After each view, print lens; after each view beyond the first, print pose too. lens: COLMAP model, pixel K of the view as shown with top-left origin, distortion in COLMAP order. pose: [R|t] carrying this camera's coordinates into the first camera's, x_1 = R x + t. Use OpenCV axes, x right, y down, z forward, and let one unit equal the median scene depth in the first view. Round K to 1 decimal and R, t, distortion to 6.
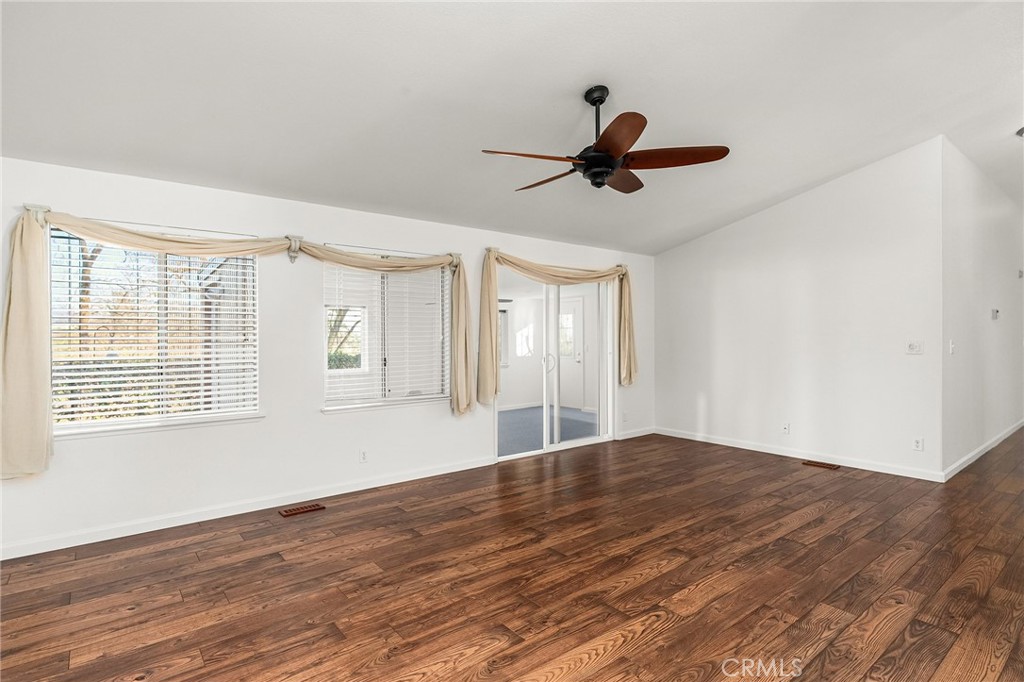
lens RADIAL K [[492.3, 0, 507.3], [0, 492.3, 344.0], [0, 0, 1]] dist [0.001971, -0.000528]
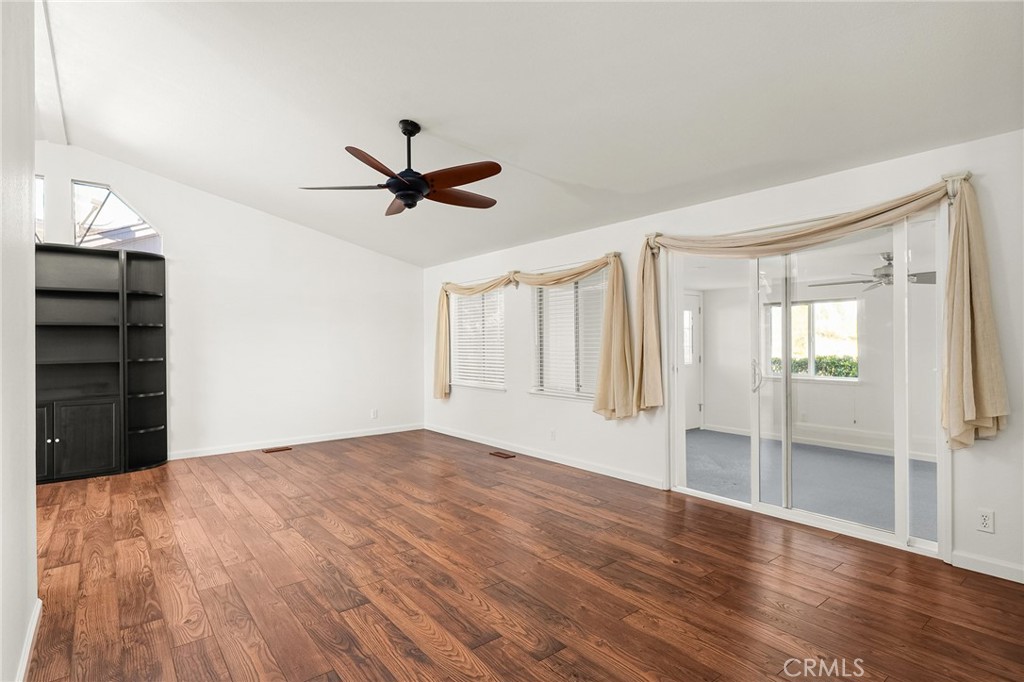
lens RADIAL K [[492.3, 0, 515.1], [0, 492.3, 336.5], [0, 0, 1]] dist [0.001971, -0.000528]
pose [[0.052150, -0.007441, -0.998612, 1.392404], [-0.005337, 0.999956, -0.007729, -0.015304], [0.998625, 0.005733, 0.052108, 1.233902]]
